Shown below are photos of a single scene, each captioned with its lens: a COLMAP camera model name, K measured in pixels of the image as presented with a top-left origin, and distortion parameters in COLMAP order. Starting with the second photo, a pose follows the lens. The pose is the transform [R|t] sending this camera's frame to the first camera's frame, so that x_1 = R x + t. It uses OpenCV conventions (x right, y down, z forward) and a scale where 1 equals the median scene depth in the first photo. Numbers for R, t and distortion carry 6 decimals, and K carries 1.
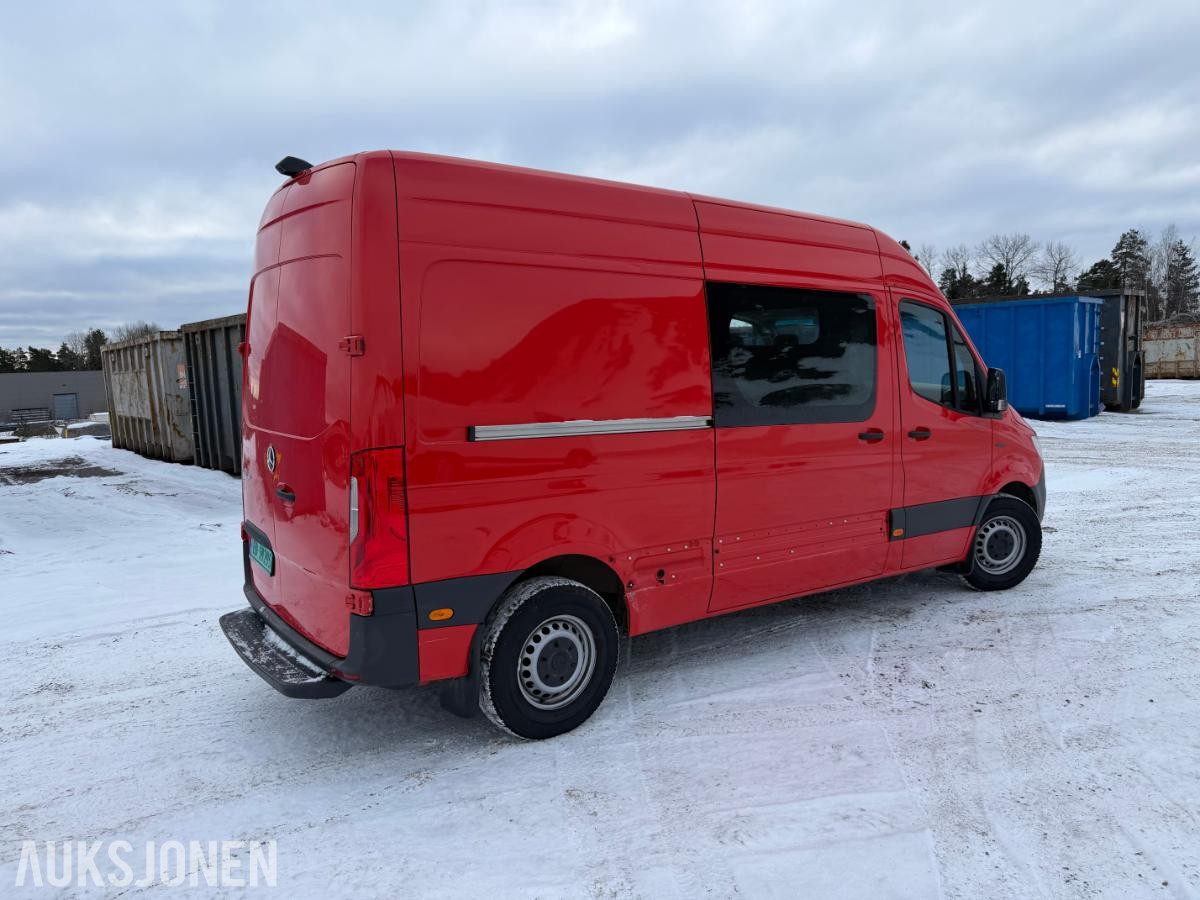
lens RADIAL K [[832.6, 0, 609.1], [0, 832.6, 447.1], [0, 0, 1]] dist [0.035665, -0.041568]
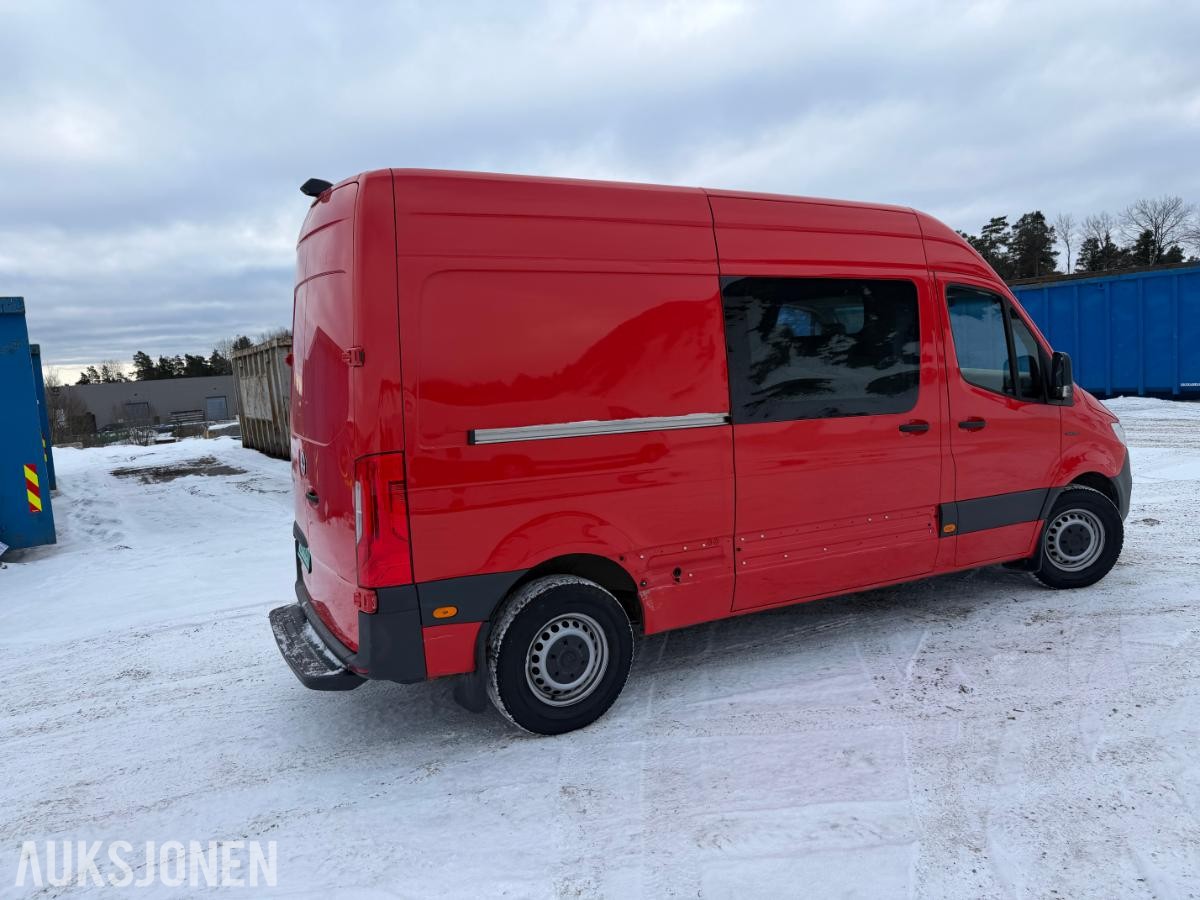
lens RADIAL K [[832.6, 0, 611.0], [0, 832.6, 439.4], [0, 0, 1]] dist [0.035665, -0.041568]
pose [[0.990367, -0.018527, -0.137221, 0.119795], [0.018873, 0.999821, 0.001218, -0.009277], [0.137174, -0.003796, 0.990540, 0.001797]]
